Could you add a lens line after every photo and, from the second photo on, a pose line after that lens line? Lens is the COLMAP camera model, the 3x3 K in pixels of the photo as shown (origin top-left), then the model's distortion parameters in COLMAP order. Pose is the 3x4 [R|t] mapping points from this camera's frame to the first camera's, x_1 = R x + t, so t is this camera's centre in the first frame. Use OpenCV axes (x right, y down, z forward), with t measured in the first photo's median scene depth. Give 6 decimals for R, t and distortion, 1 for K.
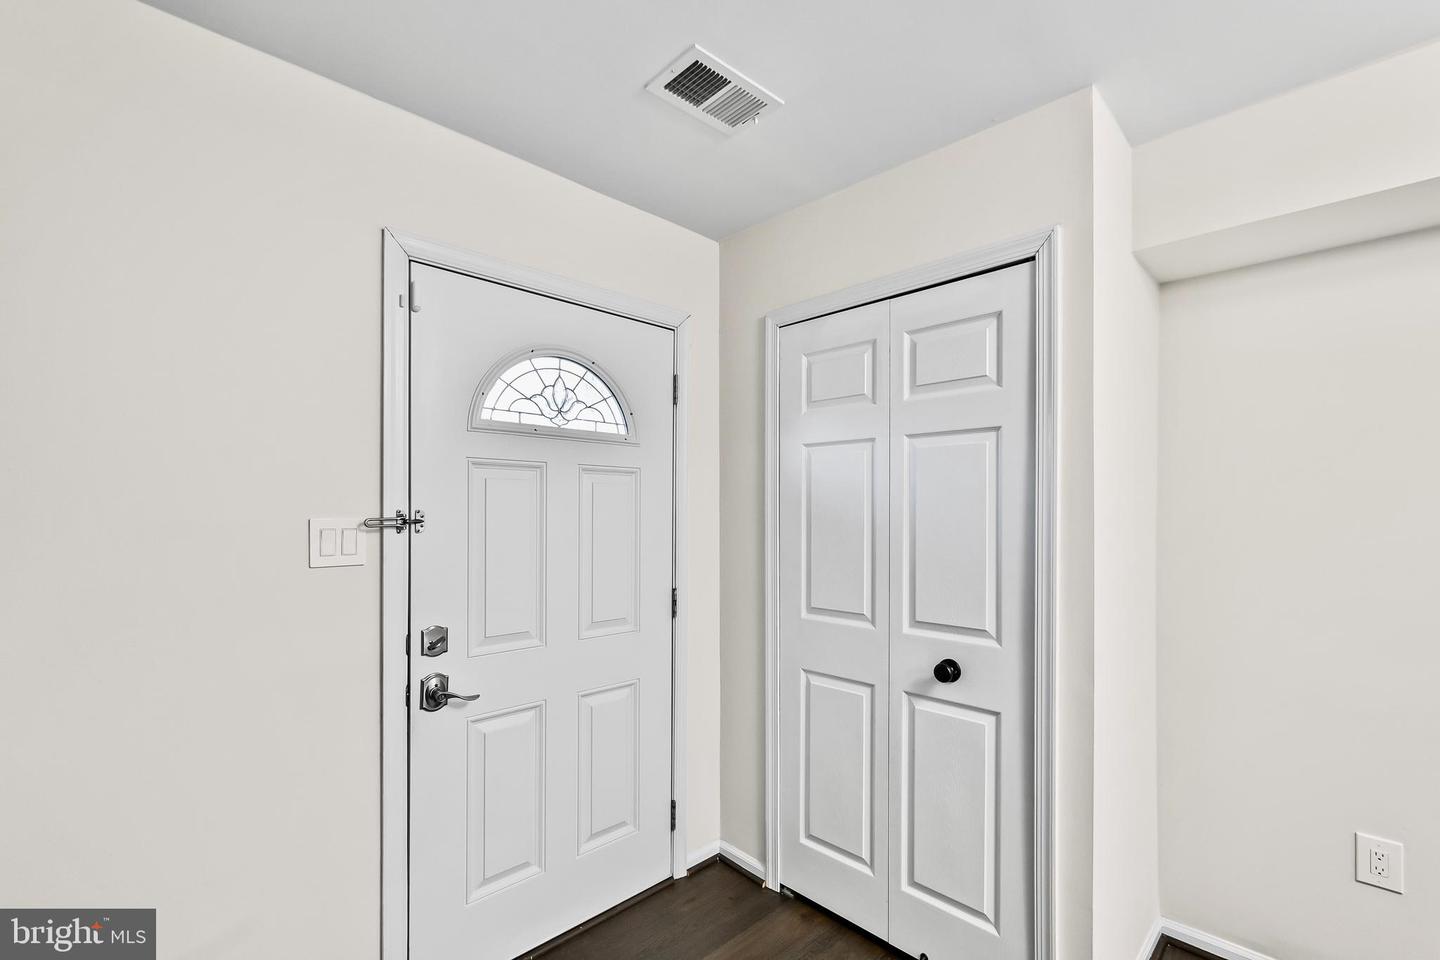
lens RADIAL K [[639.6, 0, 719.5], [0, 639.6, 508.5], [0, 0, 1]] dist [0.003402, 0.000177]
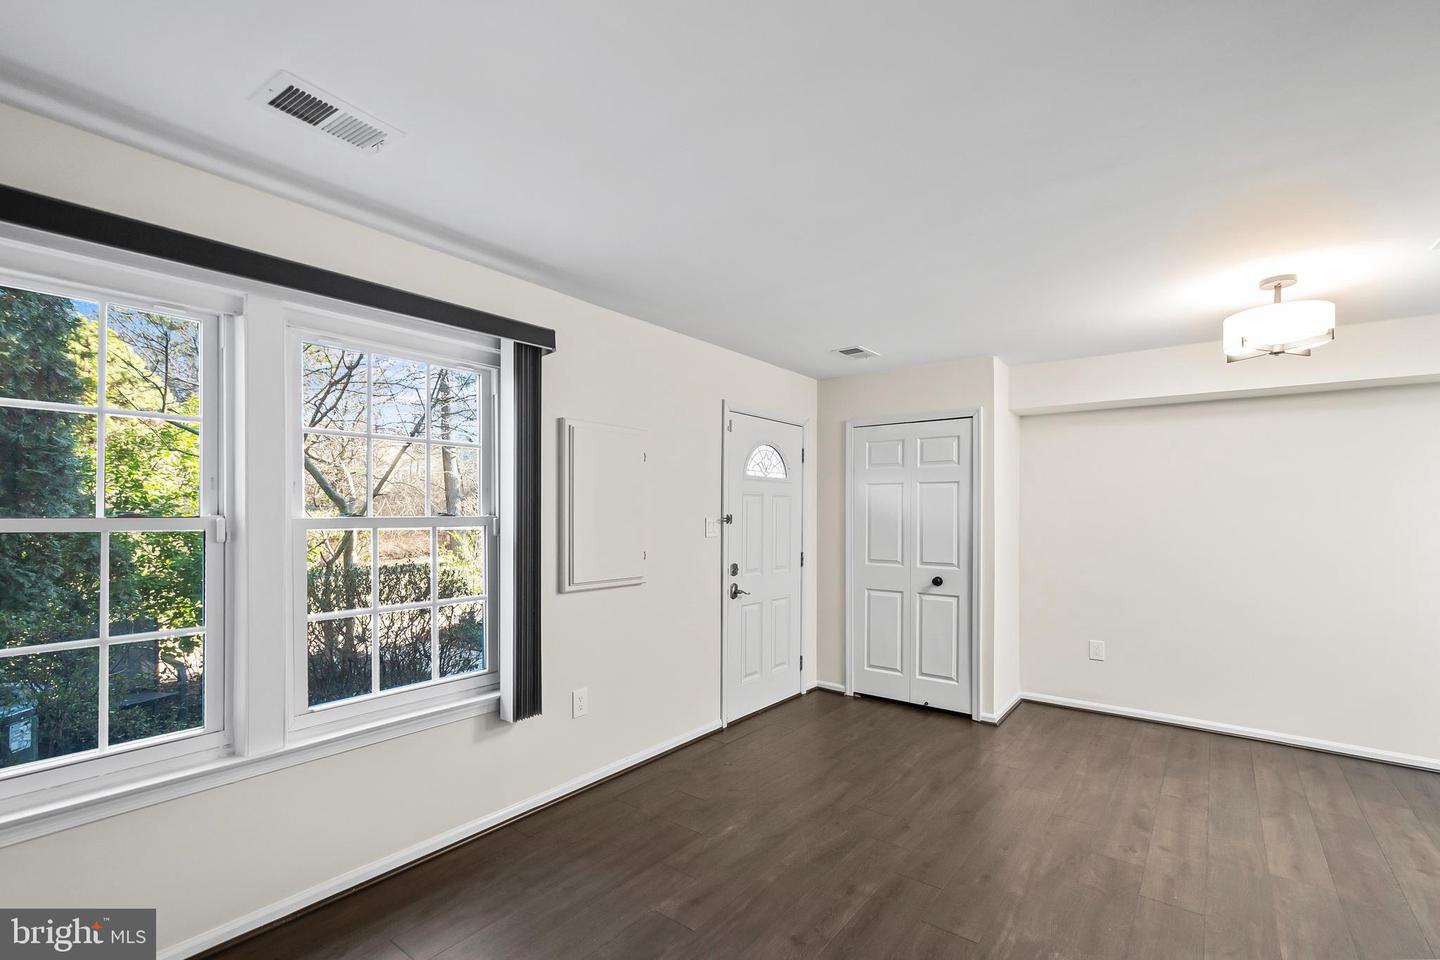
lens RADIAL K [[643.8, 0, 714.2], [0, 643.8, 504.2], [0, 0, 1]] dist [-0.001379, -0.000390]
pose [[0.991819, 0.004367, 0.127574, -0.718167], [-0.003536, 0.999971, -0.006740, -0.016731], [-0.127600, 0.006234, 0.991806, -1.185759]]
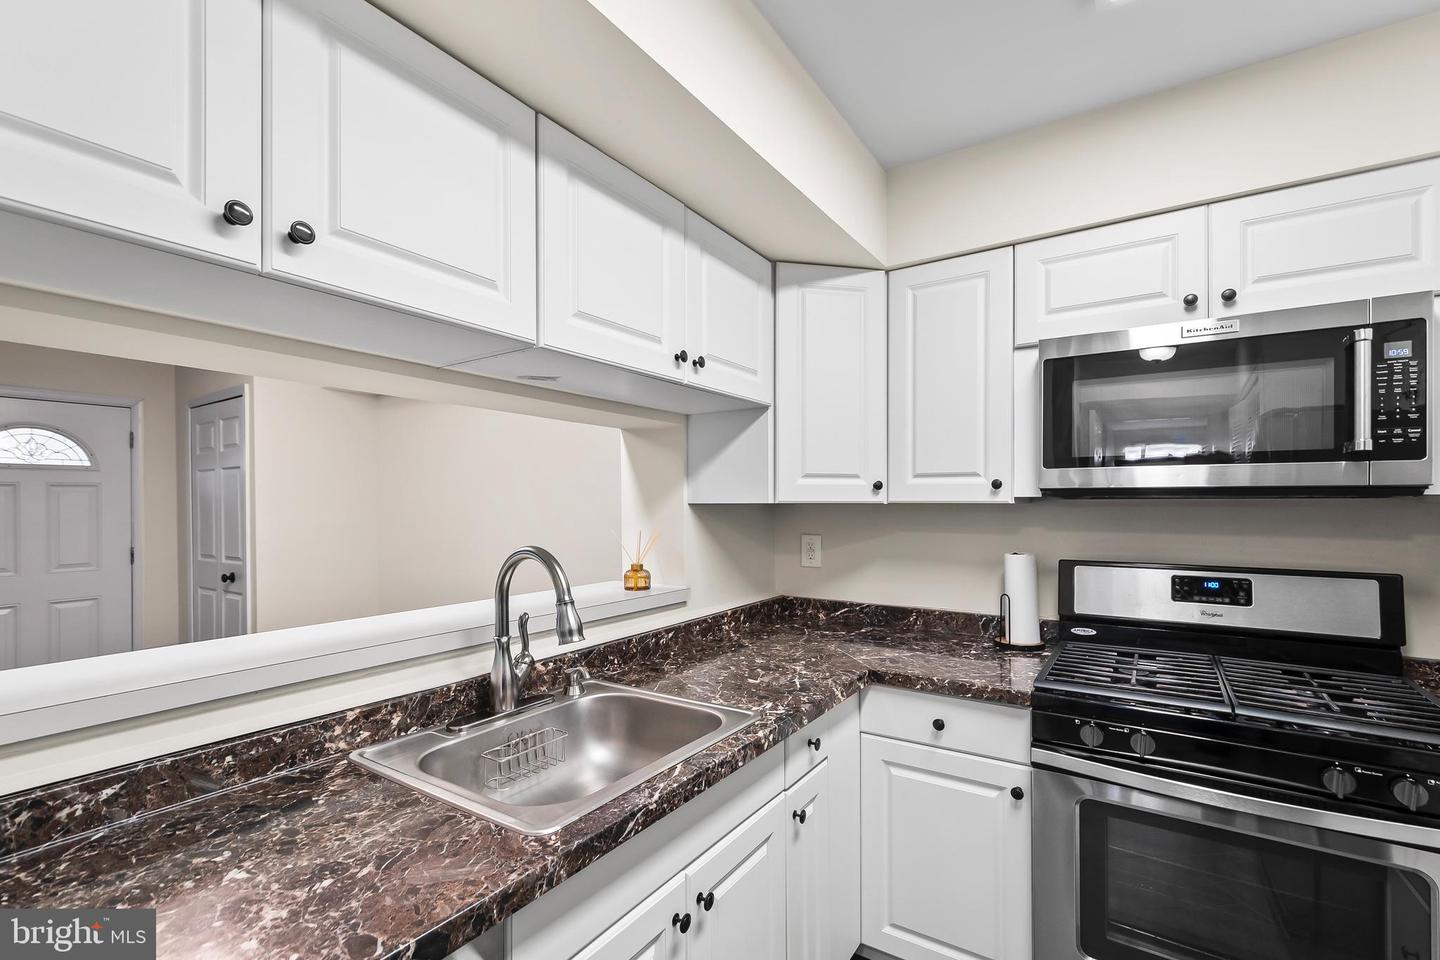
lens RADIAL K [[637.8, 0, 723.0], [0, 637.8, 503.5], [0, 0, 1]] dist [0.002571, -0.000044]
pose [[0.977432, -0.011545, 0.210935, 1.408206], [0.010673, 0.999929, 0.005275, 0.006810], [-0.210981, -0.002904, 0.977486, -1.355168]]
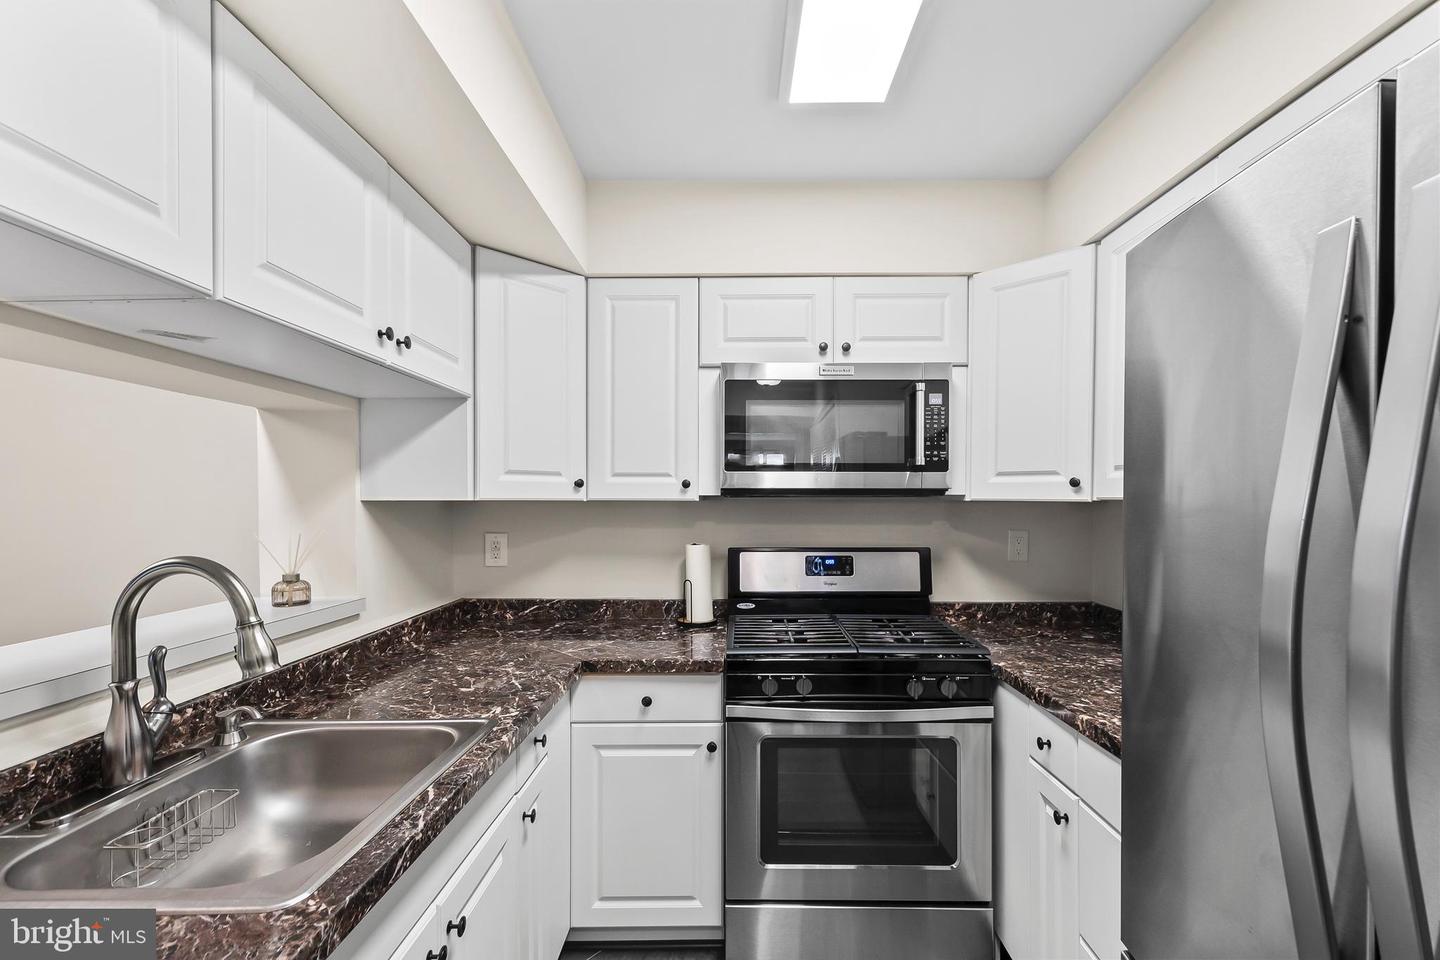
lens RADIAL K [[637.8, 0, 723.0], [0, 637.8, 503.5], [0, 0, 1]] dist [0.002571, -0.000044]
pose [[0.702805, -0.014737, 0.711230, 1.248636], [0.006394, 0.999876, 0.014399, 0.005482], [-0.711354, -0.005573, 0.702812, -1.313047]]
